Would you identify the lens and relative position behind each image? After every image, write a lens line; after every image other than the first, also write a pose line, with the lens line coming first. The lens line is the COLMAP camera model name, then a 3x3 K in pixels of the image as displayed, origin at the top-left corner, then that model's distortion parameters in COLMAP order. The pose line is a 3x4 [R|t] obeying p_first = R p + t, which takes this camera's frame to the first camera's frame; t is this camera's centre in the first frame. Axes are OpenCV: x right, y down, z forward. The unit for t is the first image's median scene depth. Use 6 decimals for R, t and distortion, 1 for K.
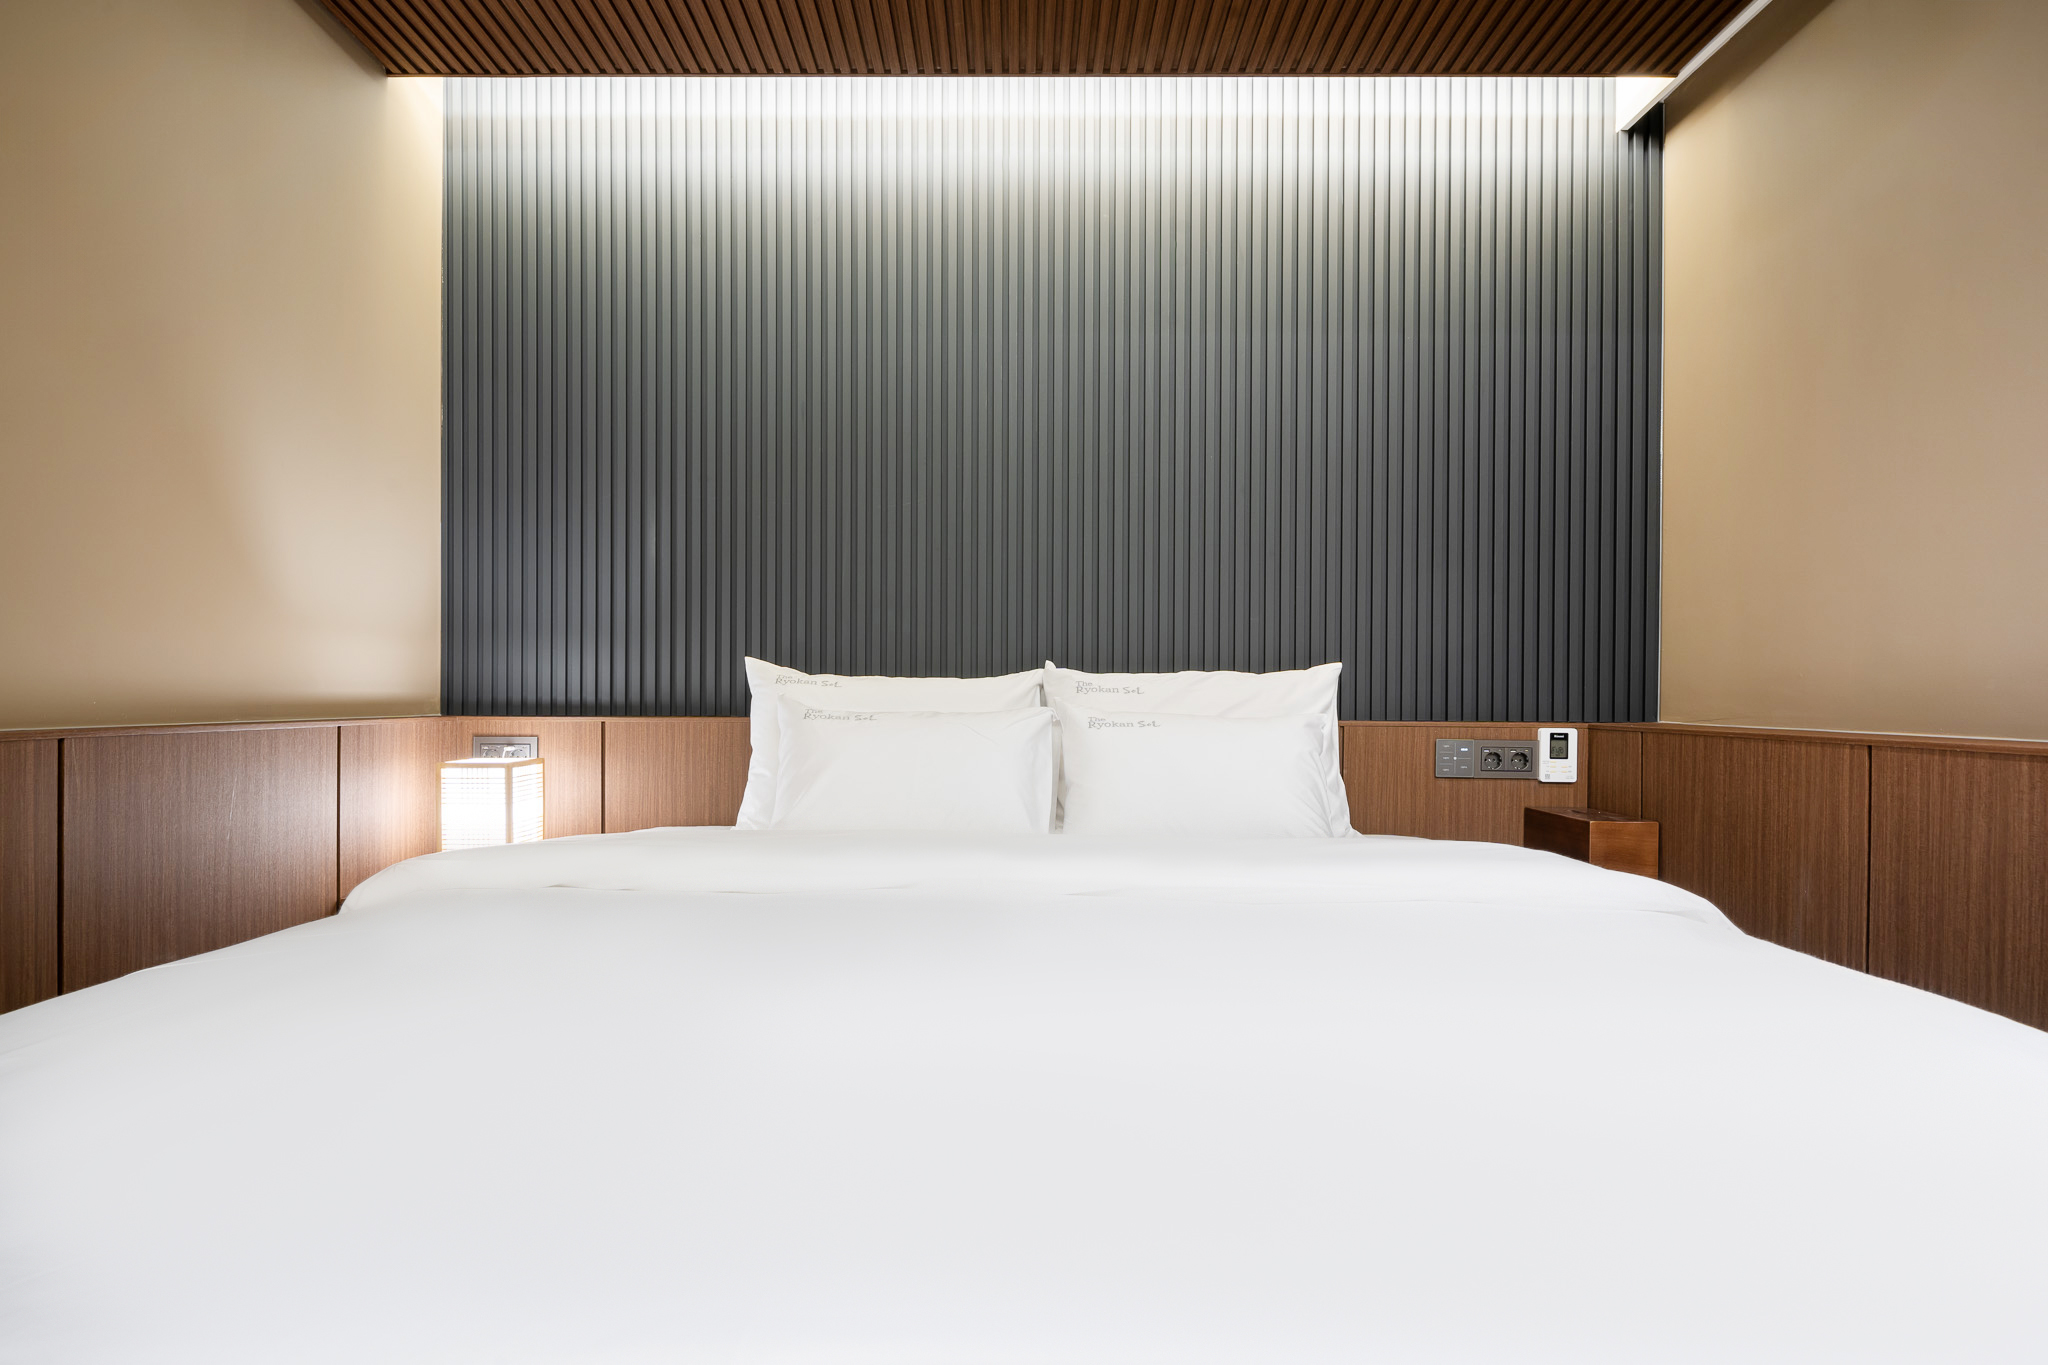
lens RADIAL K [[1000.9, 0, 1003.9], [0, 1000.9, 696.0], [0, 0, 1]] dist [0.005915, 0.000442]
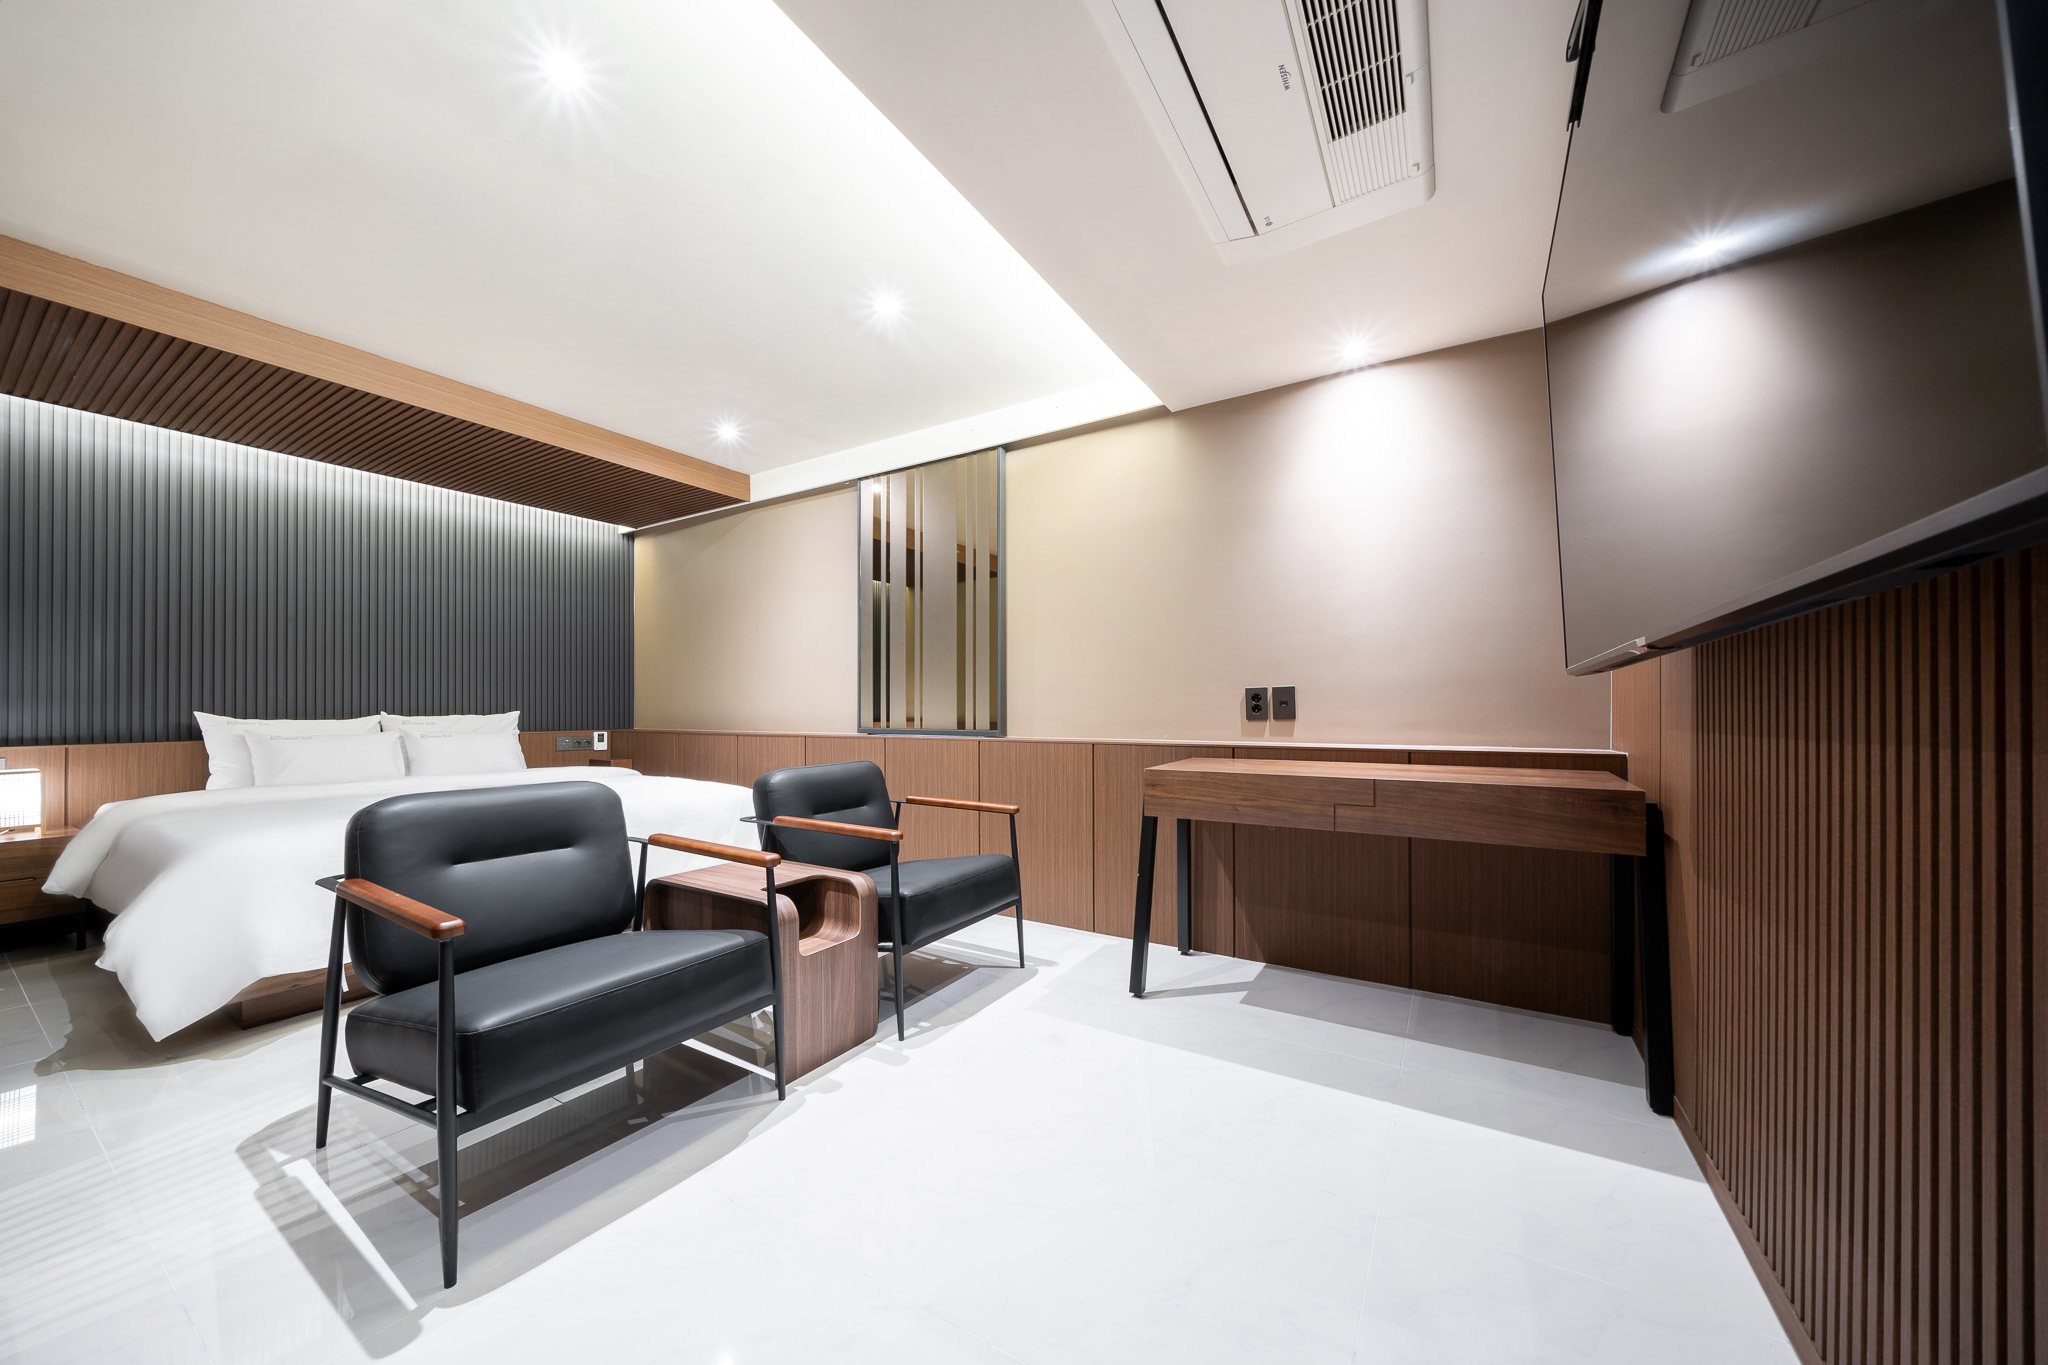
lens RADIAL K [[713.5, 0, 1025.6], [0, 713.5, 702.1], [0, 0, 1]] dist [-0.002396, -0.000527]
pose [[0.511434, -0.001177, 0.859321, -0.636227], [0.010812, 0.999929, -0.005066, -0.032321], [-0.859254, 0.011882, 0.511411, -1.197039]]
